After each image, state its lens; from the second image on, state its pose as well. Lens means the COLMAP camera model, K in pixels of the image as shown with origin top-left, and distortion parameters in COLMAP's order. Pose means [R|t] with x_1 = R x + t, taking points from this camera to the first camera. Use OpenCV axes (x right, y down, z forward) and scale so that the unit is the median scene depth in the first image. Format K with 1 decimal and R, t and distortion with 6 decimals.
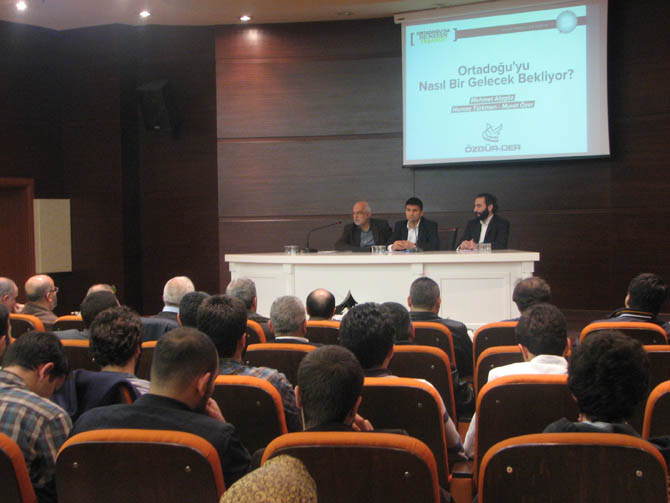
lens RADIAL K [[1143.9, 0, 335.0], [0, 1143.9, 251.7], [0, 0, 1]] dist [0.043802, 0.000000]
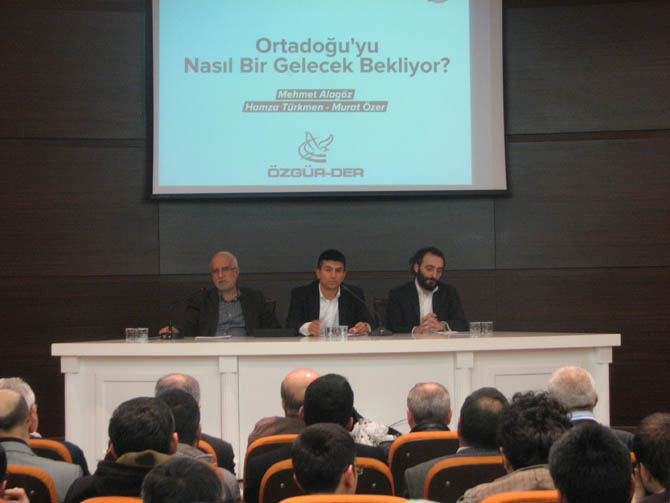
lens RADIAL K [[2069.7, 0, 335.1], [0, 2069.7, 251.4], [0, 0, 1]] dist [-0.069389, 0.000000]
pose [[0.826855, 0.016692, 0.562167, -0.494960], [0.010650, 0.998916, -0.045323, 0.004193], [-0.562314, 0.043463, 0.825781, 0.062754]]
